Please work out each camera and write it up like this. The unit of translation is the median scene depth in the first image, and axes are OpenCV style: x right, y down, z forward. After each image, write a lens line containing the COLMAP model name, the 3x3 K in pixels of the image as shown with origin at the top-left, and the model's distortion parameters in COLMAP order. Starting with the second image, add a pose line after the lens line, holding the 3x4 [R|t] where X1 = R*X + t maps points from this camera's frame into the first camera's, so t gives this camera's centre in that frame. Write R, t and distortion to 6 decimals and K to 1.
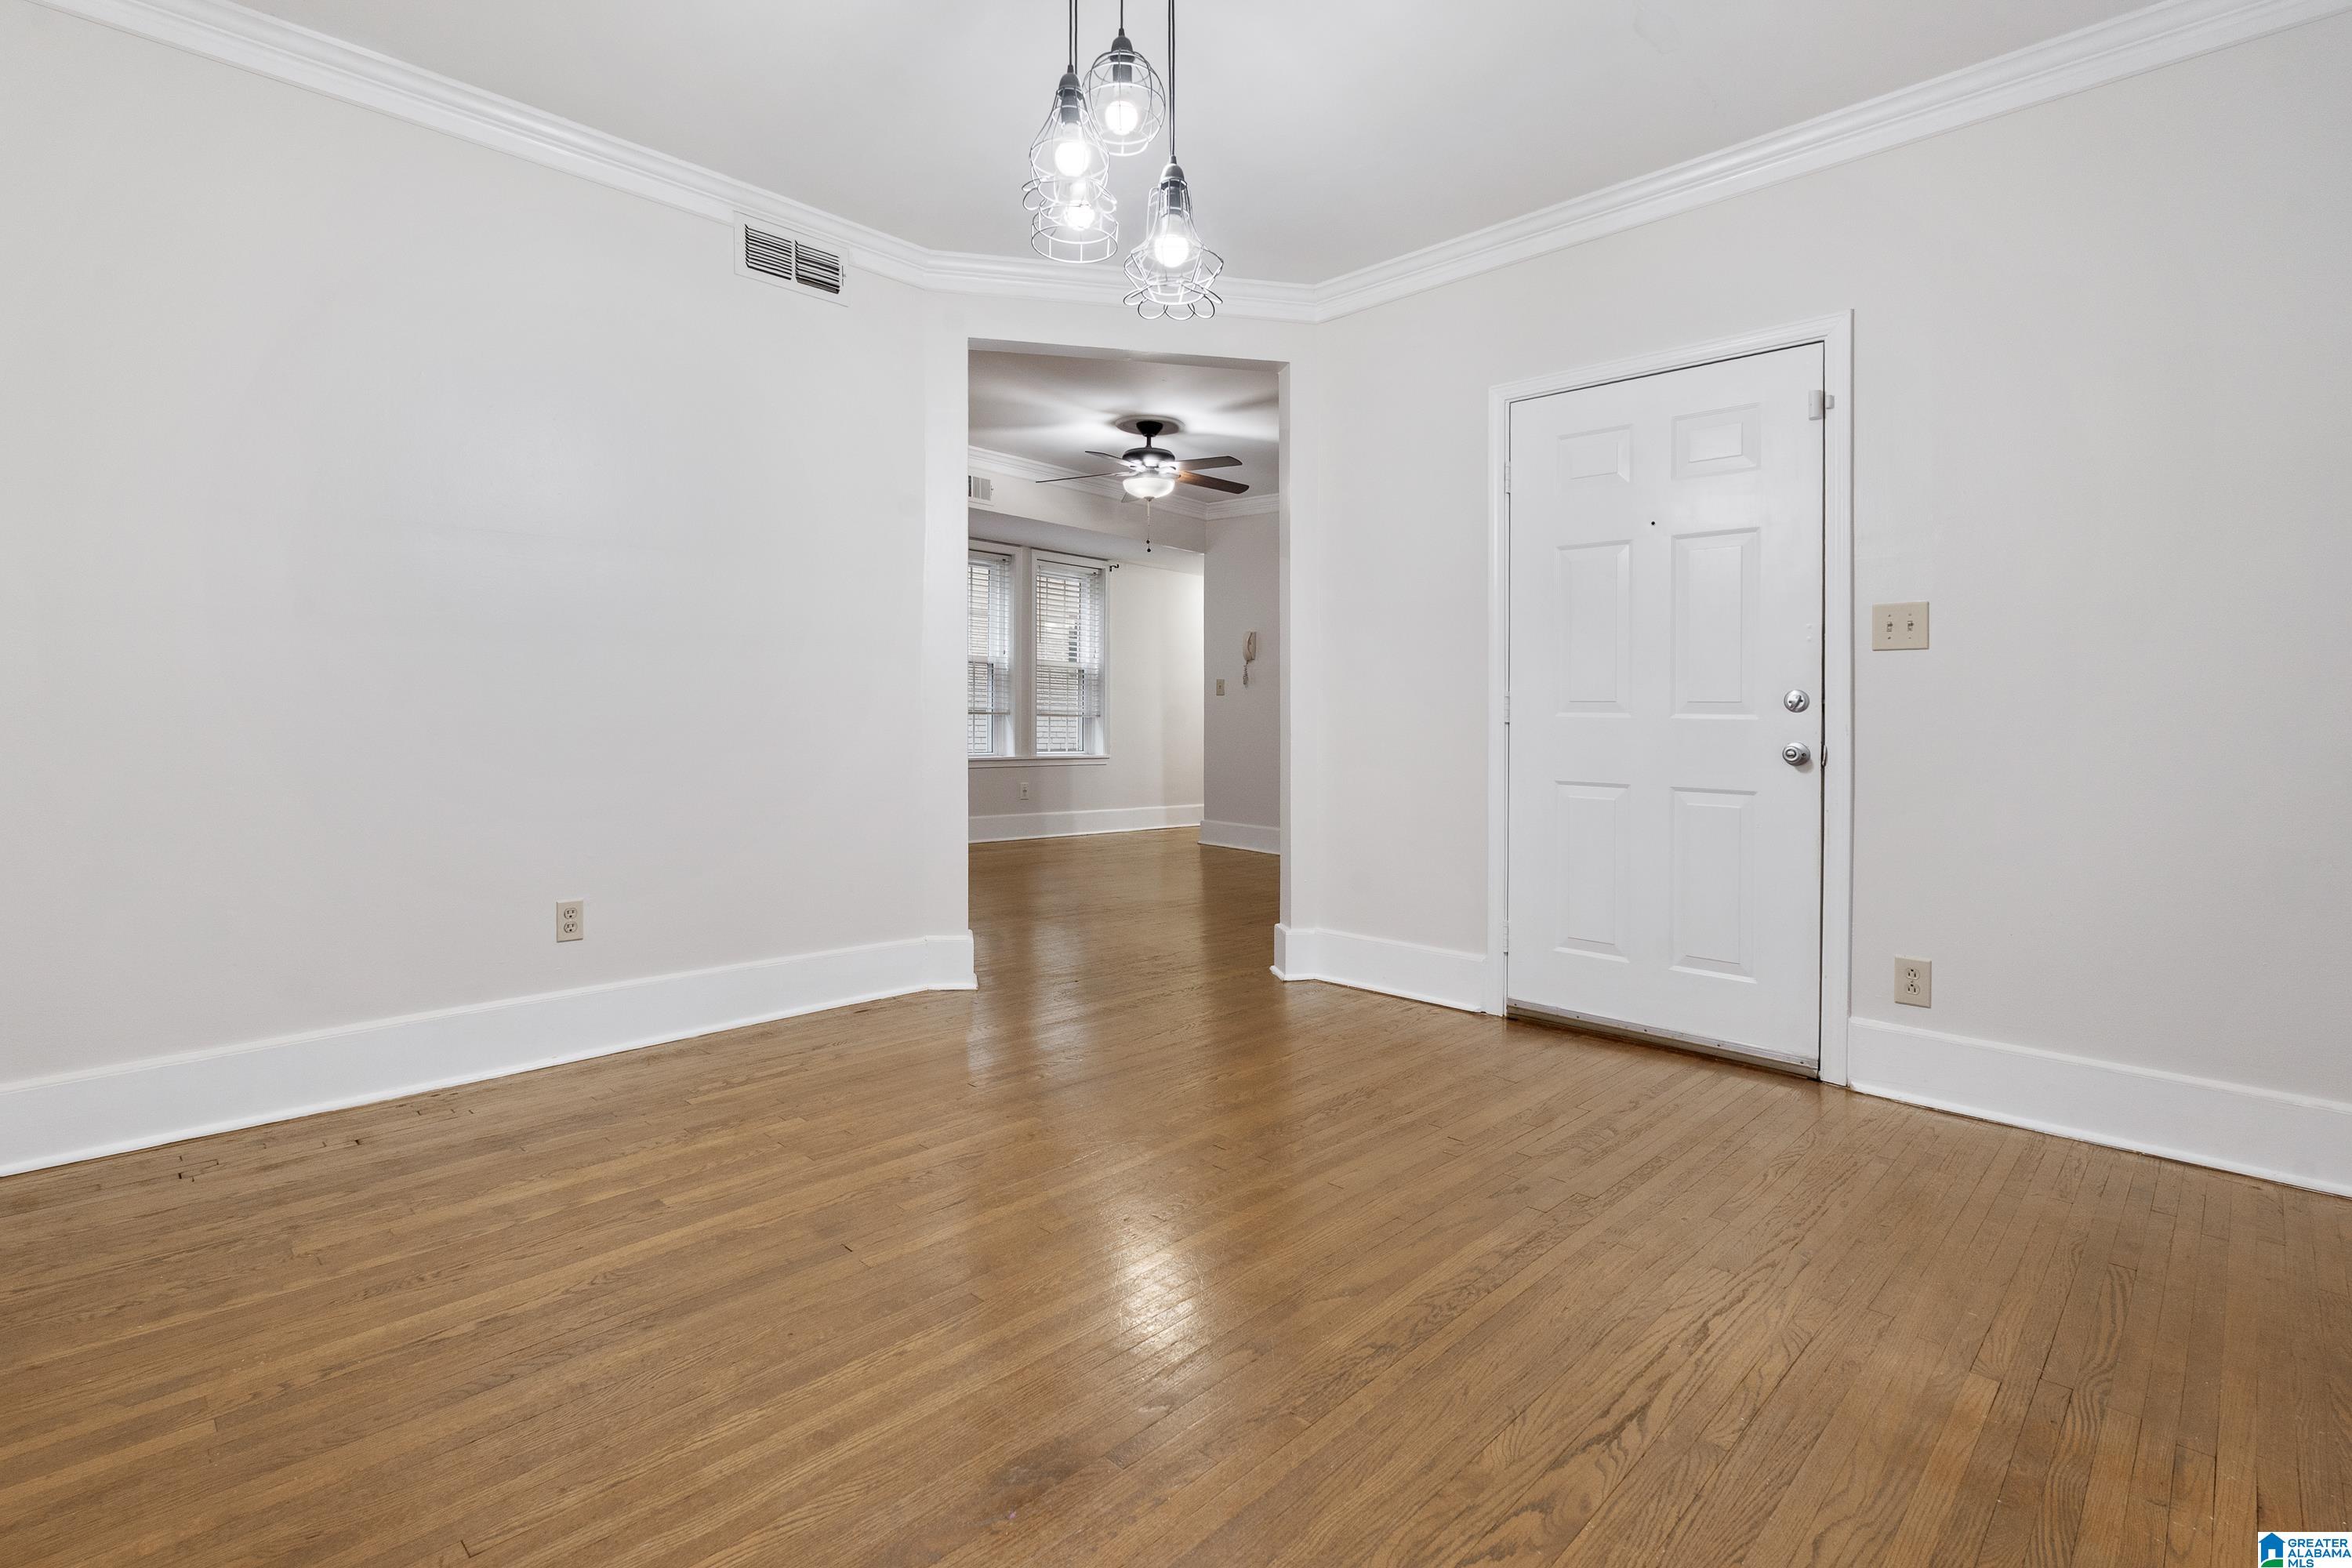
lens RADIAL K [[1086.3, 0, 1110.1], [0, 1086.3, 716.1], [0, 0, 1]] dist [-0.005417, 0.000563]
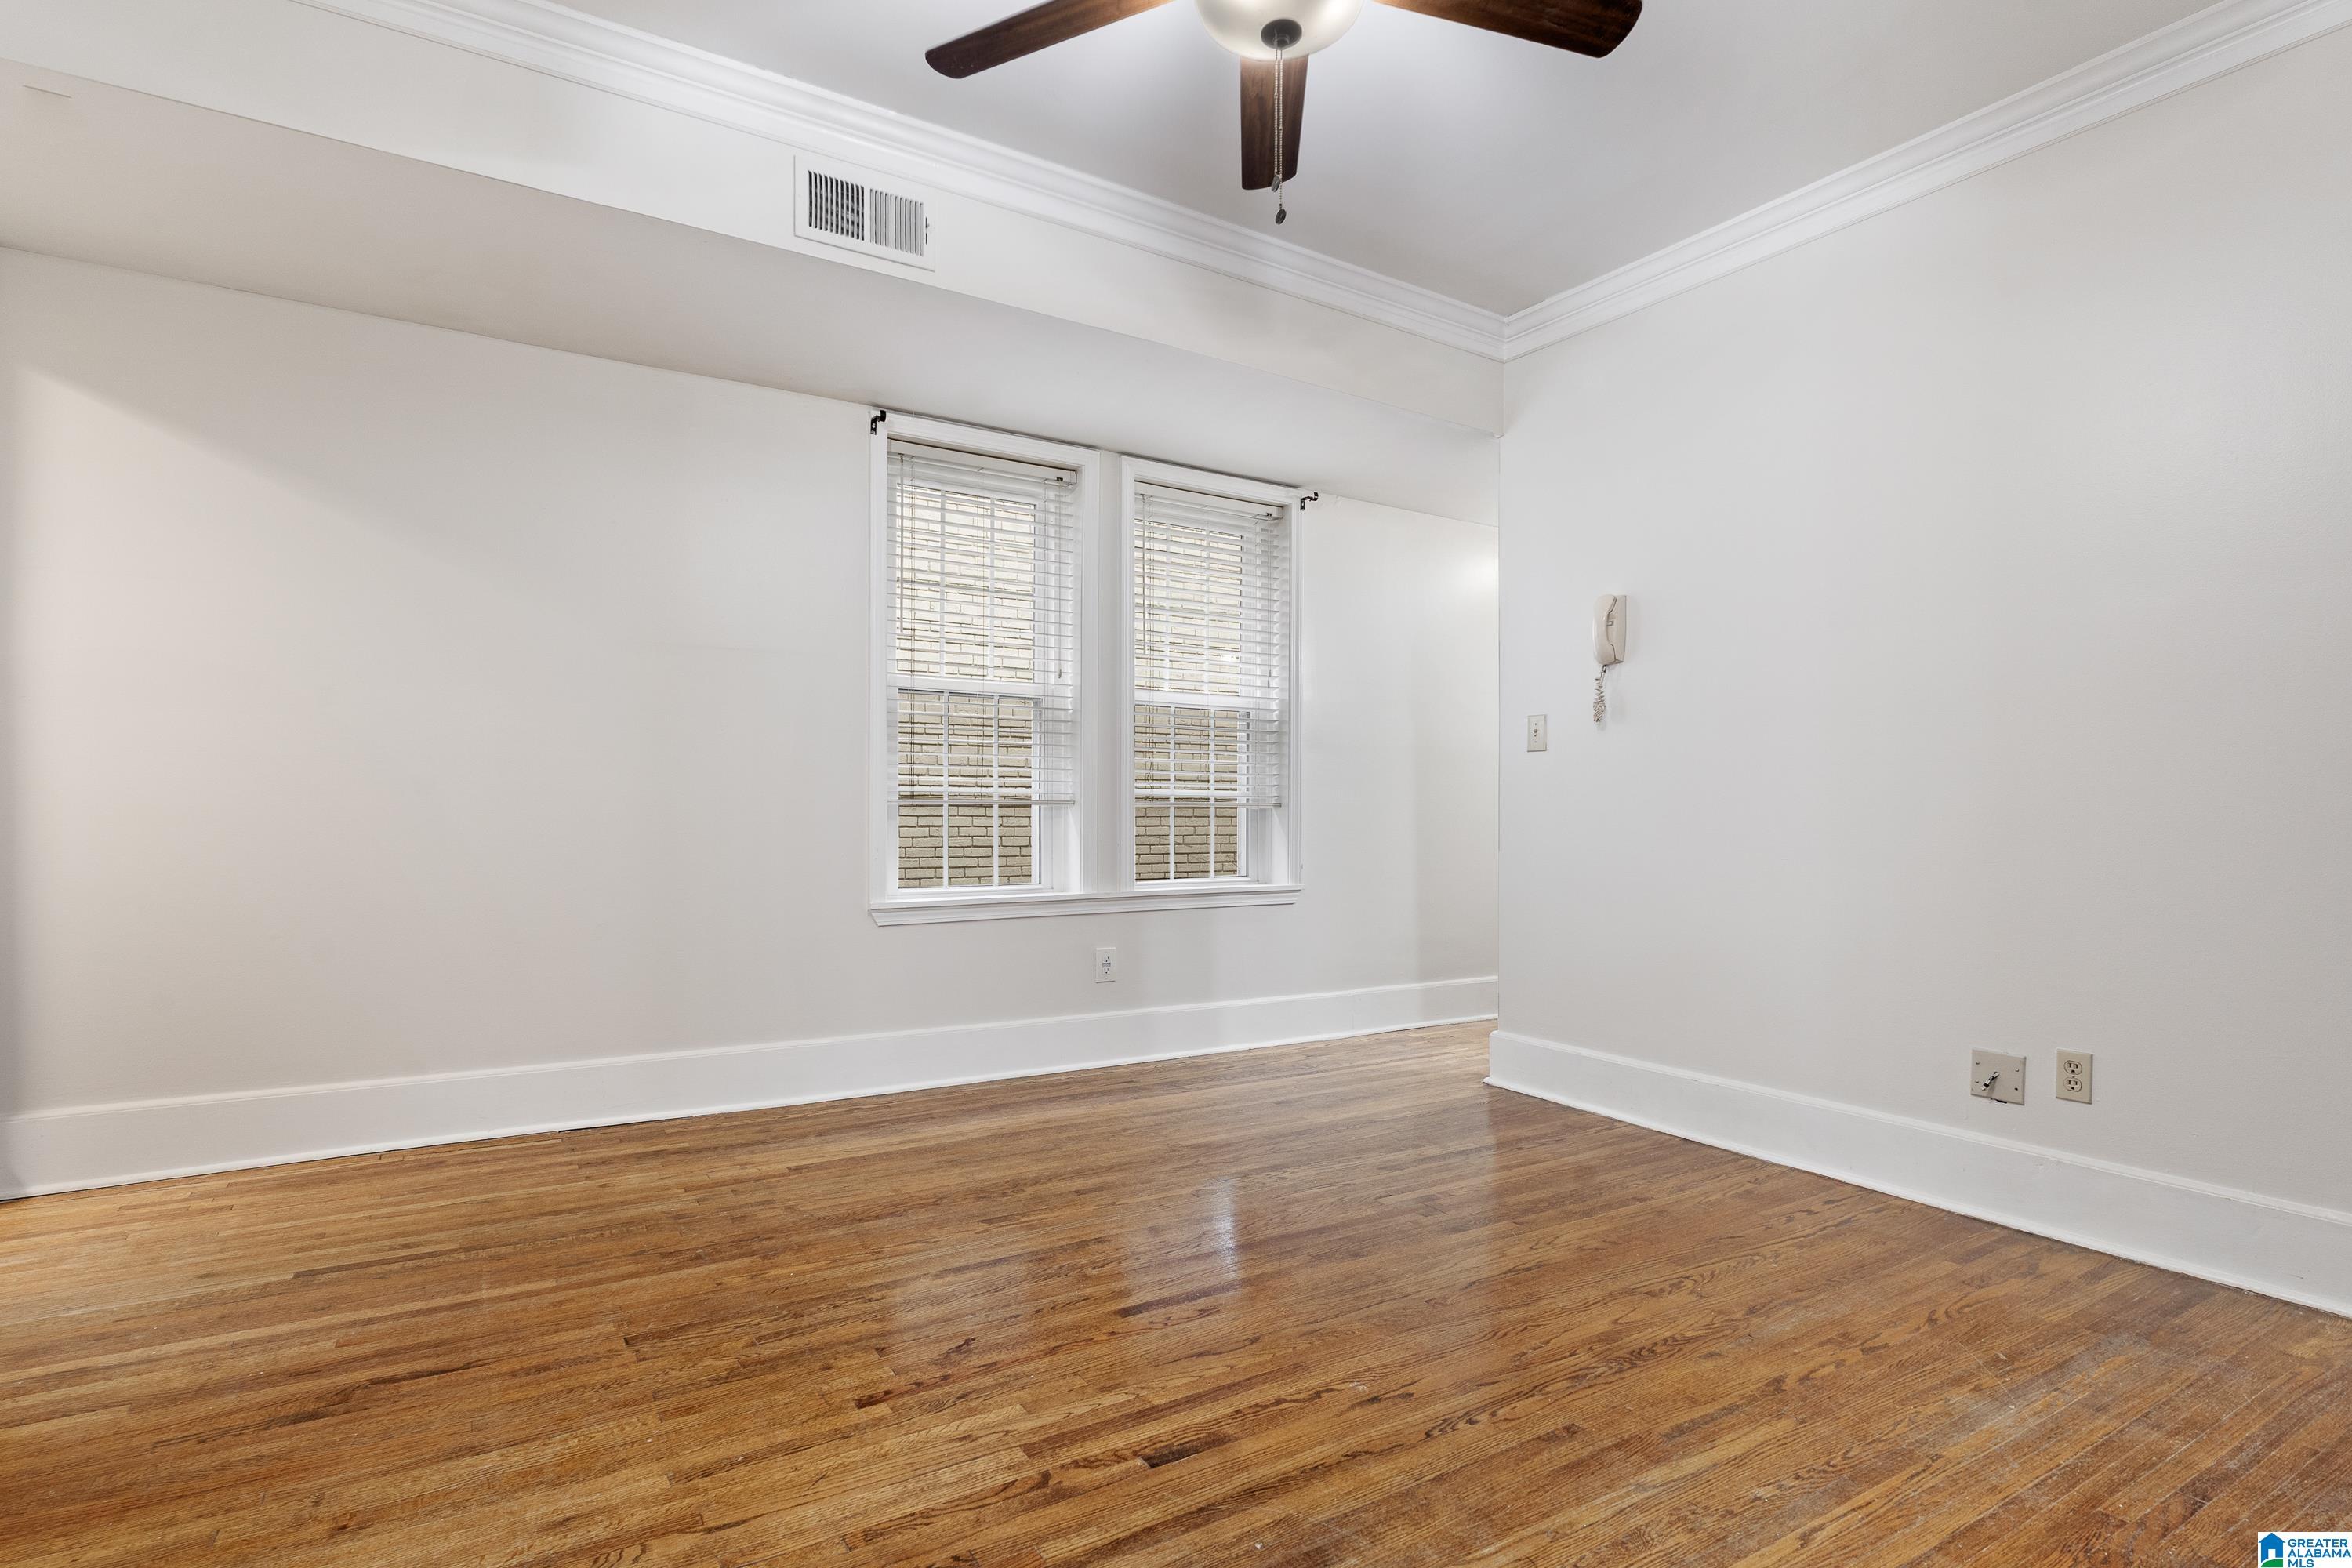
lens RADIAL K [[1152.5, 0, 1158.4], [0, 1152.5, 832.2], [0, 0, 1]] dist [-0.007949, -0.000488]
pose [[0.977068, -0.009724, -0.212706, 0.049490], [0.013023, 0.999816, 0.014115, 0.004361], [0.212530, -0.016562, 0.977014, 0.503517]]
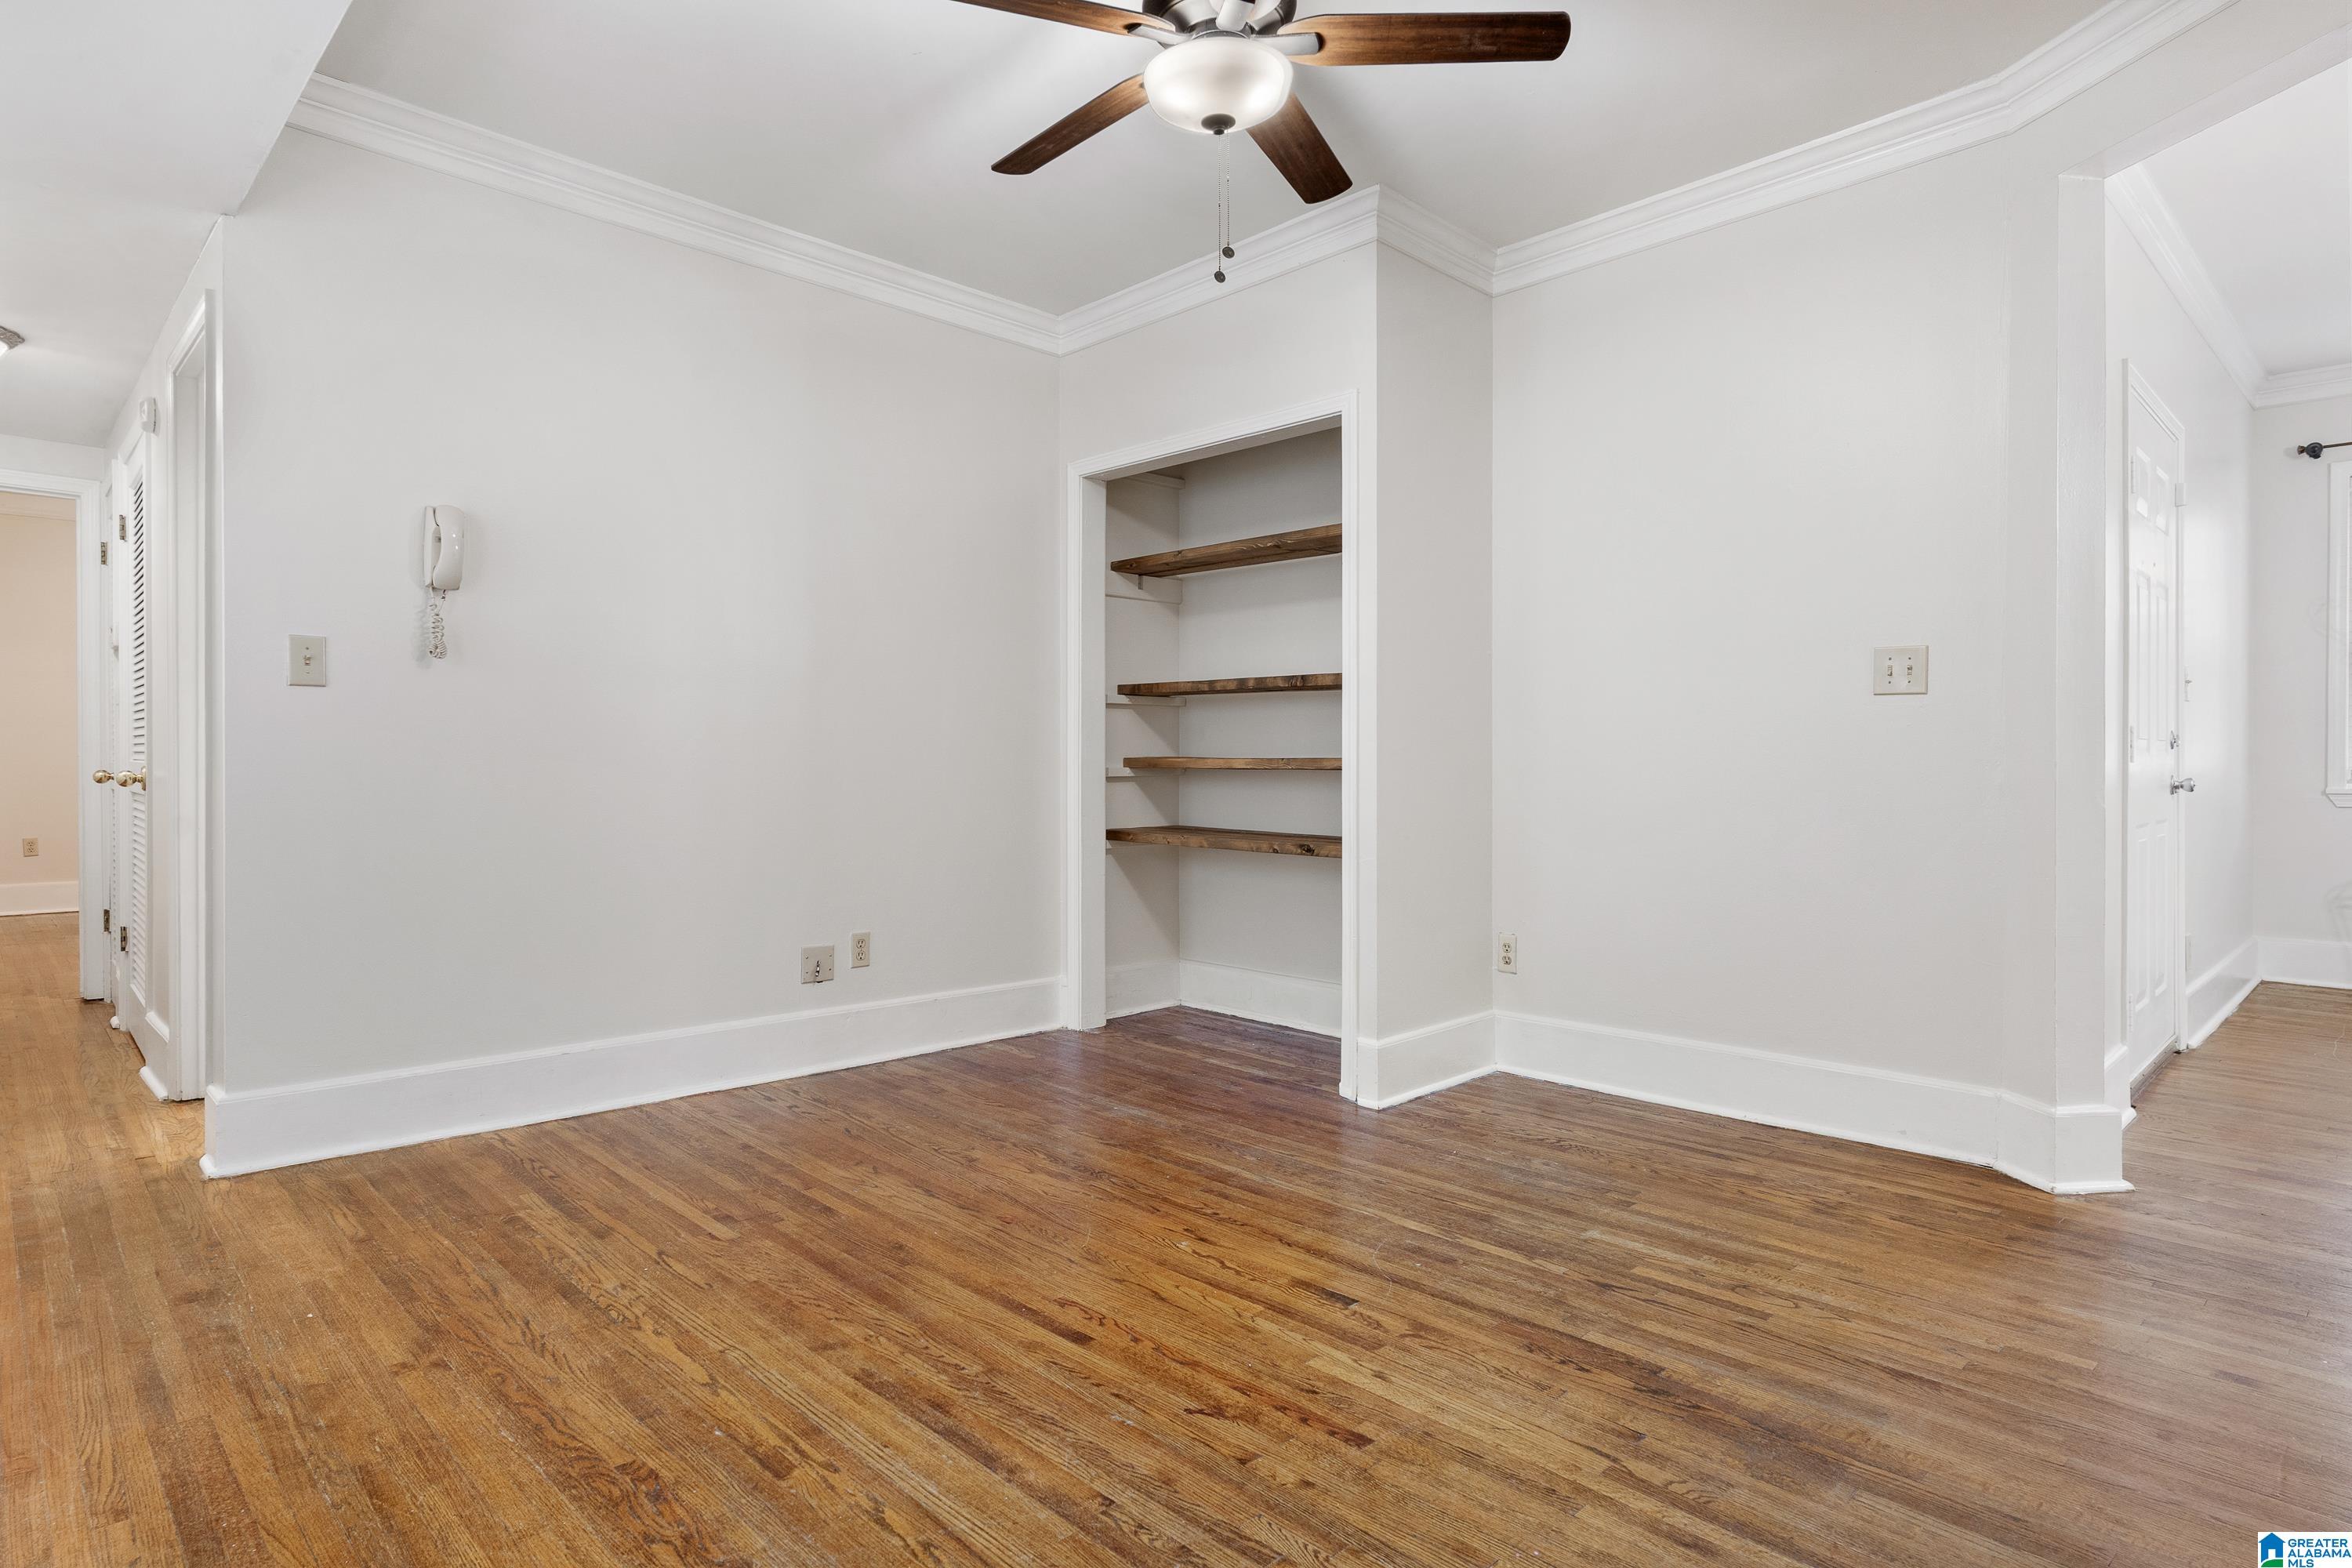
lens RADIAL K [[1278.0, 0, 1166.0], [0, 1278.0, 778.2], [0, 0, 1]] dist [-0.003910, -0.001354]
pose [[0.004443, -0.033333, 0.999434, -0.269240], [-0.002421, 0.999441, 0.033344, -0.005341], [-0.999987, -0.002568, 0.004360, 0.737634]]
